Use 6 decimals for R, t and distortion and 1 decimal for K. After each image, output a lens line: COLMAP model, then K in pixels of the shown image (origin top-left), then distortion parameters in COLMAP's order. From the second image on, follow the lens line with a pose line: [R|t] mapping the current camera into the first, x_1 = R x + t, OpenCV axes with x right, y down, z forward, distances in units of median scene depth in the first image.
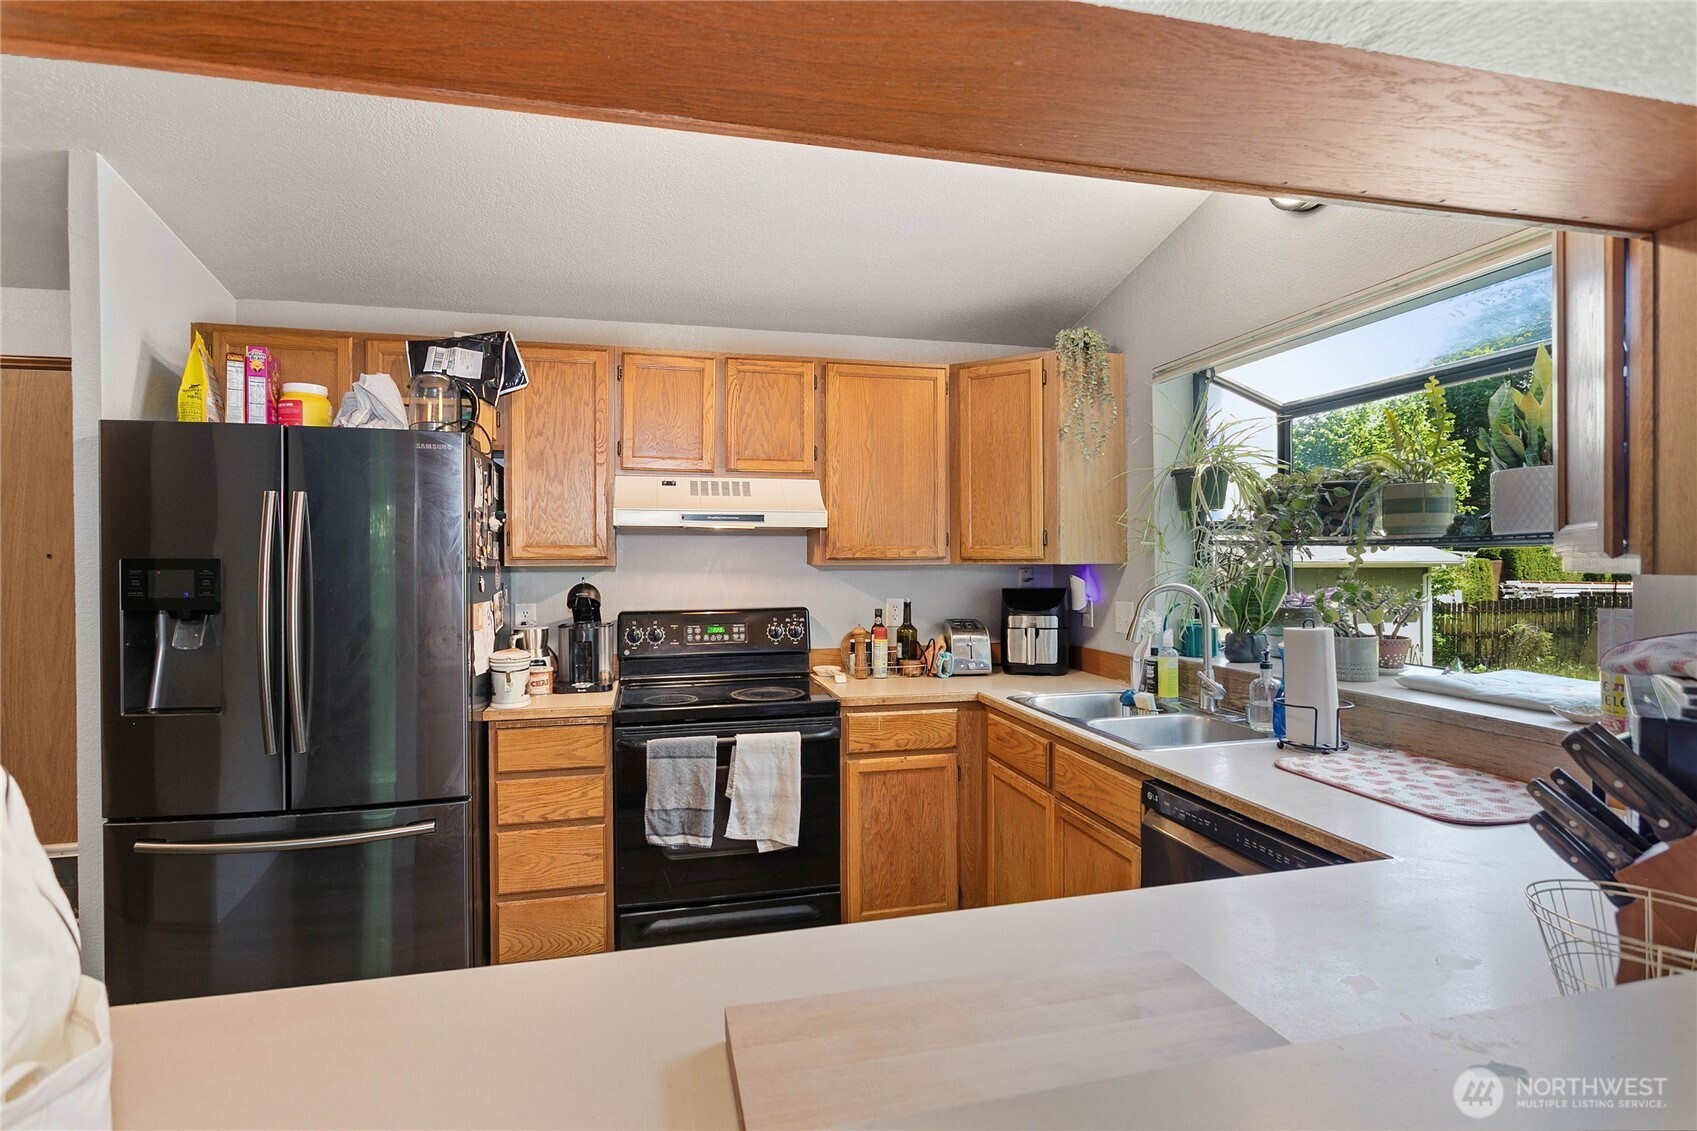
lens RADIAL K [[824.2, 0, 848.5], [0, 824.2, 565.5], [0, 0, 1]] dist [-0.026225, 0.000089]
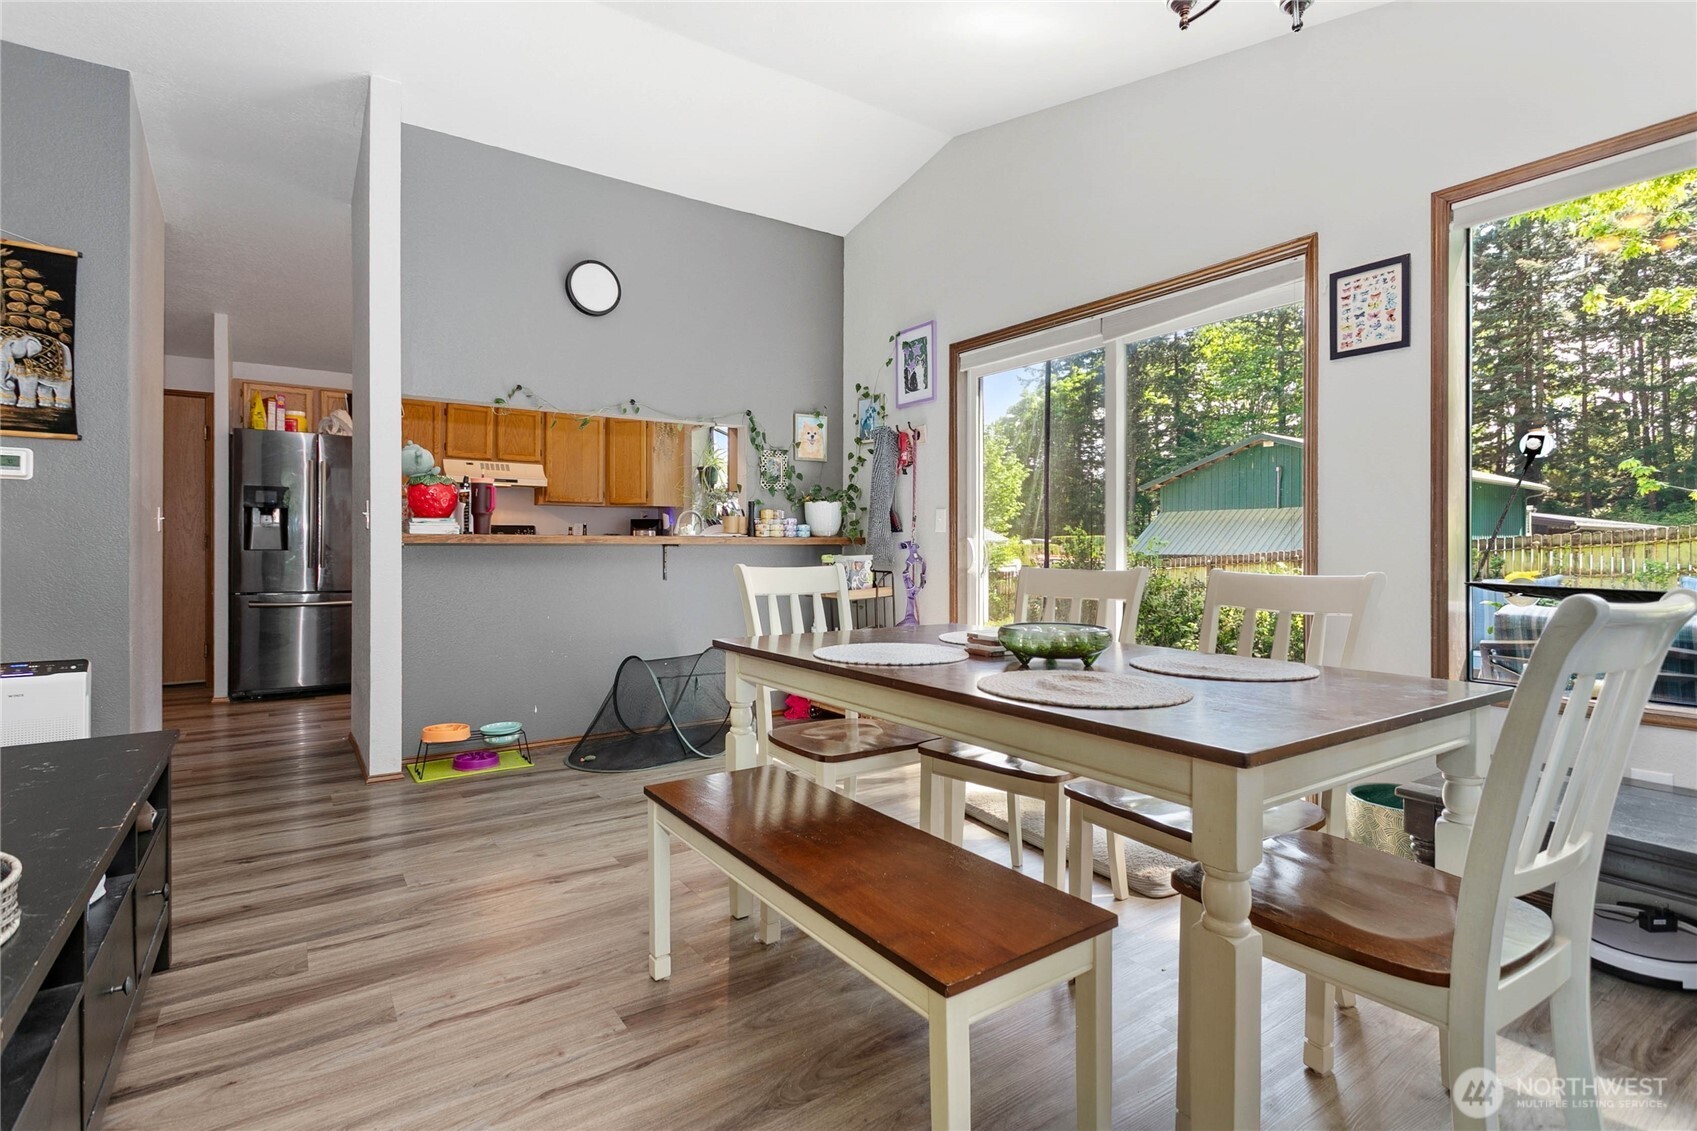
lens RADIAL K [[806.5, 0, 846.6], [0, 806.5, 560.7], [0, 0, 1]] dist [-0.002049, -0.000486]
pose [[0.932295, 0.000383, 0.361699, -0.060220], [-0.002987, 0.999974, 0.006639, 0.141612], [-0.361686, -0.007270, 0.932271, -1.366365]]
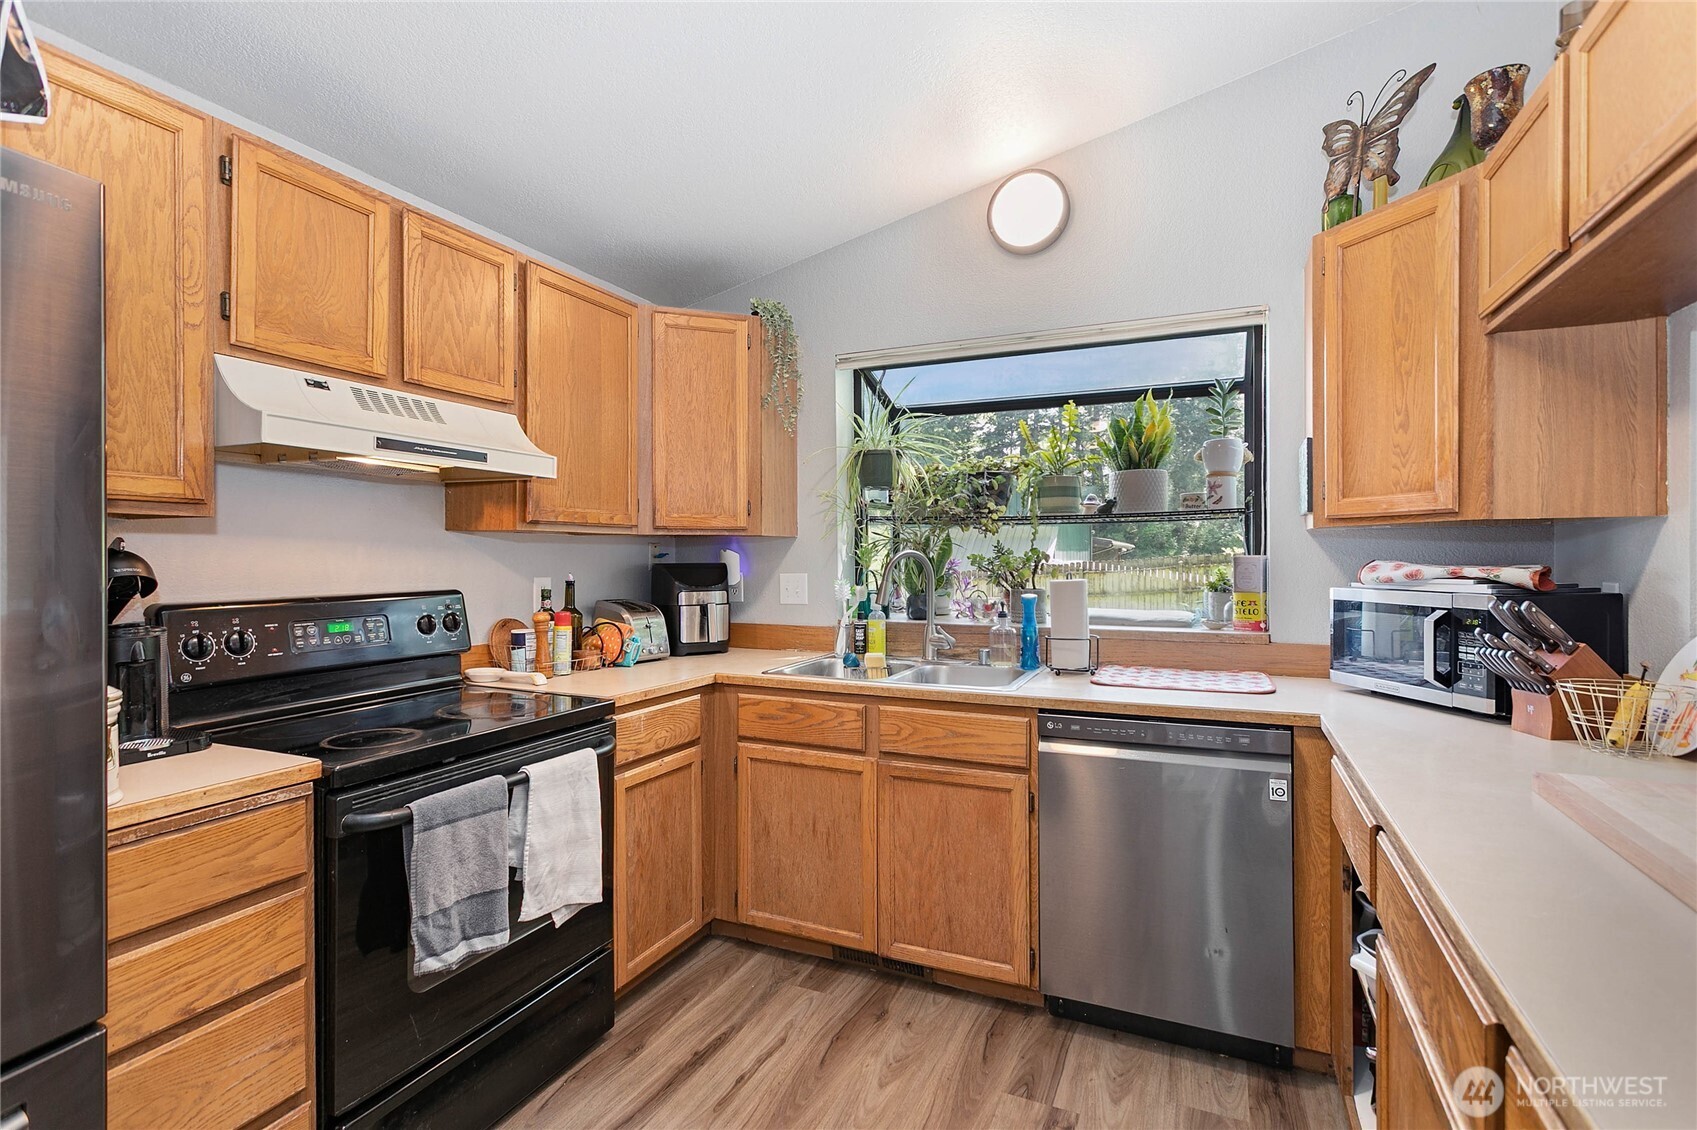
lens RADIAL K [[806.5, 0, 846.6], [0, 806.5, 560.2], [0, 0, 1]] dist [-0.002049, -0.000486]
pose [[0.612962, 0.000047, 0.790112, -0.446797], [0.005794, 0.999973, -0.004555, 0.033527], [-0.790091, 0.007370, 0.612945, 0.333749]]
